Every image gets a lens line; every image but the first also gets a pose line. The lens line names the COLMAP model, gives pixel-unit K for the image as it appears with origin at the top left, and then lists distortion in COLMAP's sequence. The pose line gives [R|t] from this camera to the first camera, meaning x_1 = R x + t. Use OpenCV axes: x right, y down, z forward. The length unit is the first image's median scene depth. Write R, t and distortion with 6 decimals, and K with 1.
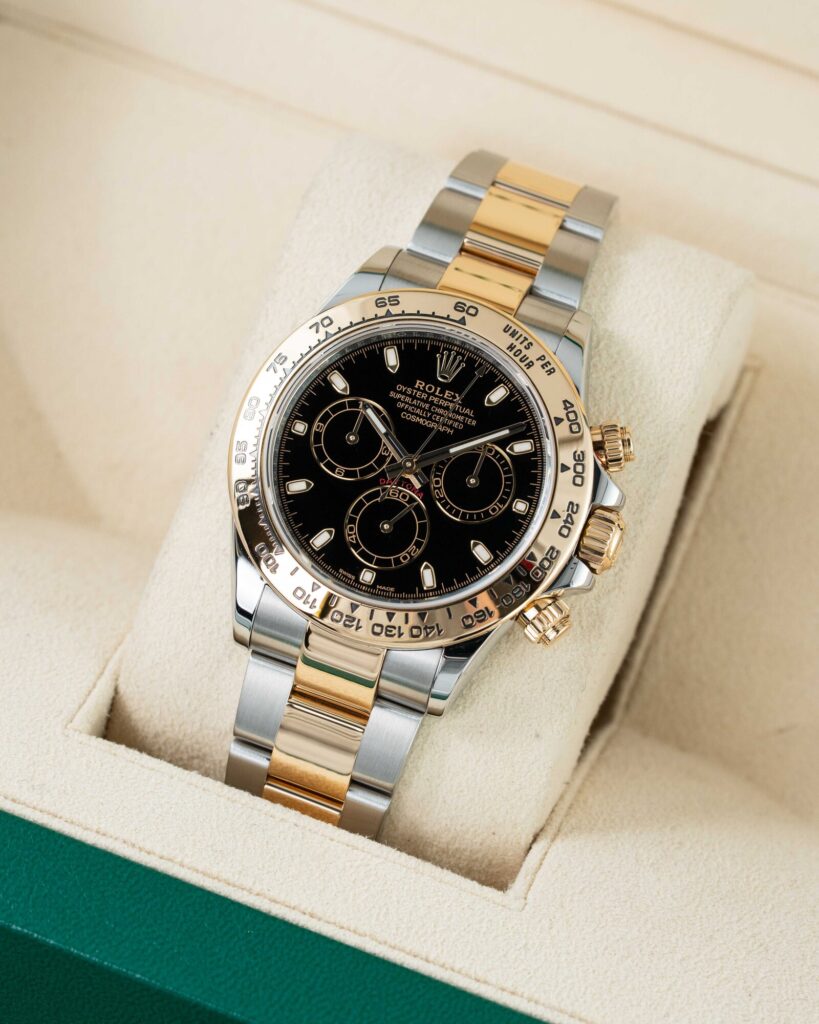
lens RADIAL K [[4921.1, 0, 408.0], [0, 4921.1, 512.7], [0, 0, 1]] dist [-0.037529, 0.000000]
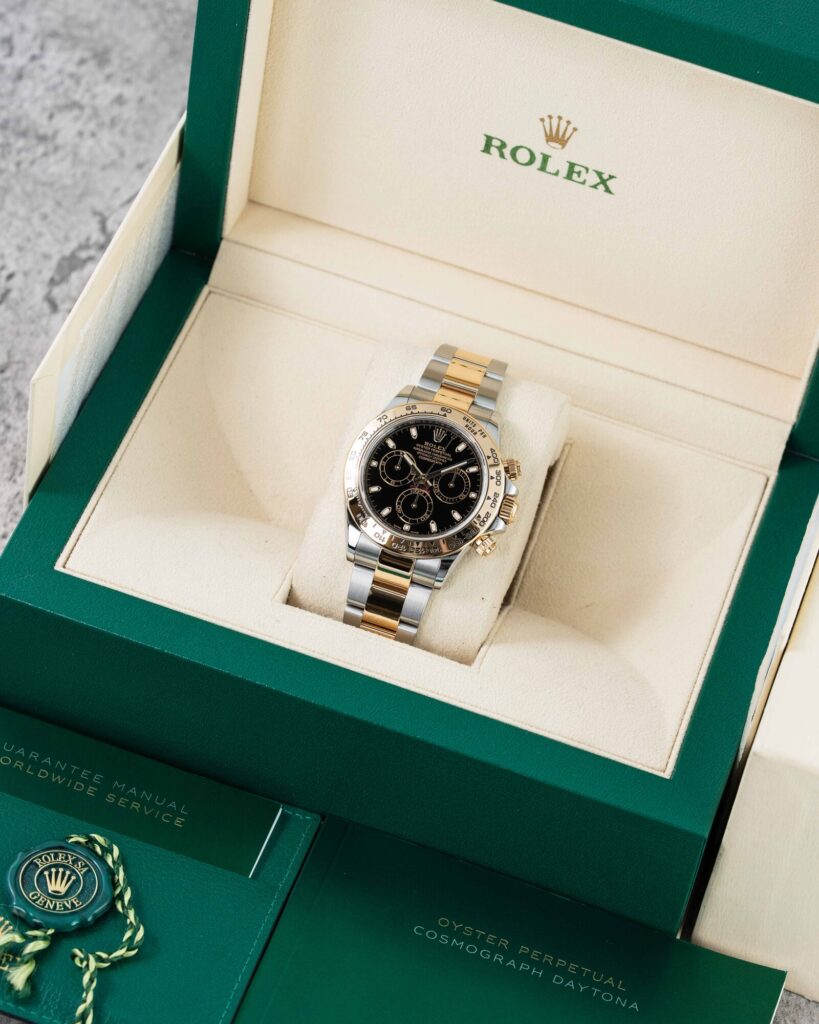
lens RADIAL K [[4921.1, 0, 409.7], [0, 4921.1, 512.0], [0, 0, 1]] dist [-0.037529, 0.000000]
pose [[0.997947, -0.021213, 0.060430, -0.141060], [0.025866, 0.996673, -0.077290, 0.177831], [-0.058589, 0.078694, 0.995176, -1.235612]]
